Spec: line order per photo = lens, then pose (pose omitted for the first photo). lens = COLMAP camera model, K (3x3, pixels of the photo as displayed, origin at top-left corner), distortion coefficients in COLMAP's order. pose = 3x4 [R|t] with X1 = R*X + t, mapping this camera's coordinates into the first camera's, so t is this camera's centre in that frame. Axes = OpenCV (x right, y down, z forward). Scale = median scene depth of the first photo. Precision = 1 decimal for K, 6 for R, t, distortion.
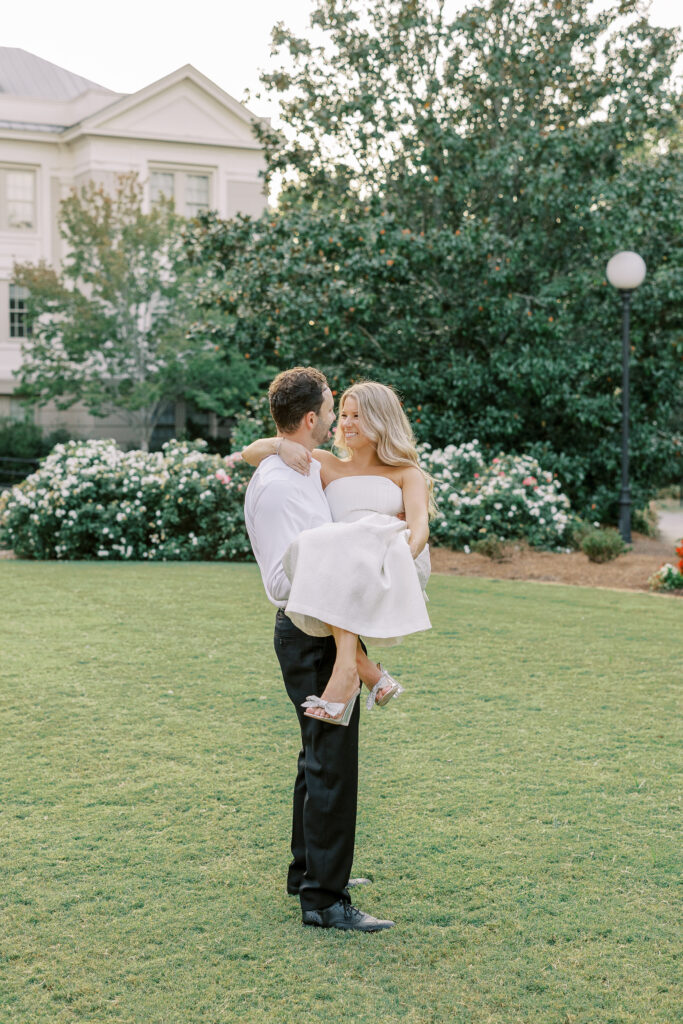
lens RADIAL K [[1488.1, 0, 341.5], [0, 1488.1, 512.0], [0, 0, 1]] dist [0.011209, -0.027778]
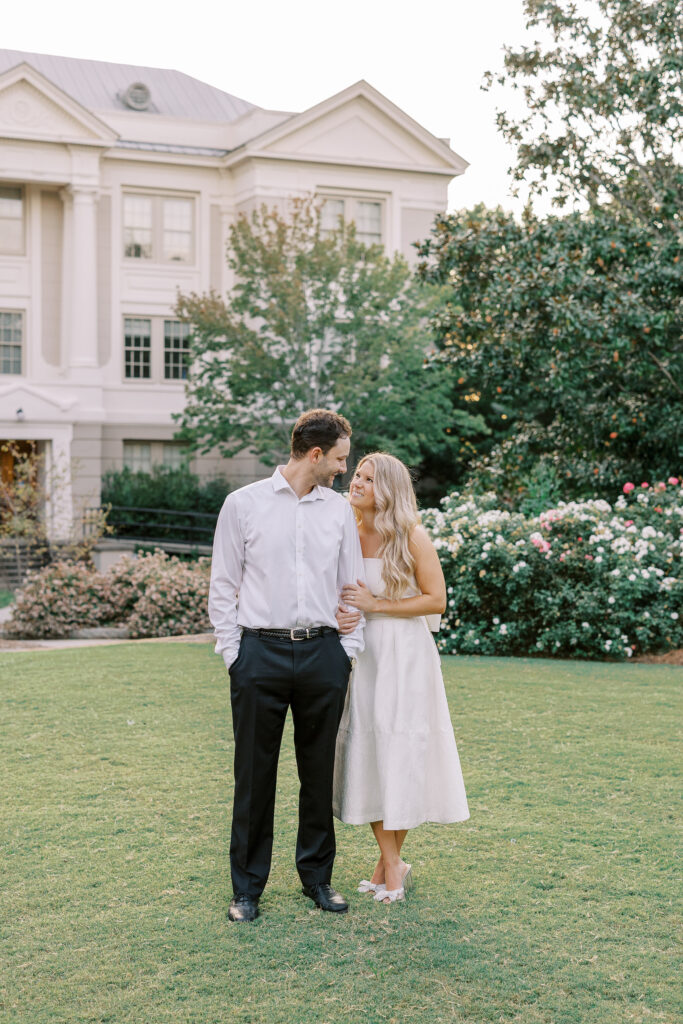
lens RADIAL K [[1488.1, 0, 341.5], [0, 1488.1, 512.0], [0, 0, 1]] dist [0.011209, -0.027778]
pose [[0.997465, 0.006128, -0.070899, -0.055916], [-0.008582, 0.999373, -0.034357, -0.005548], [0.070644, 0.034878, 0.996892, 0.111970]]
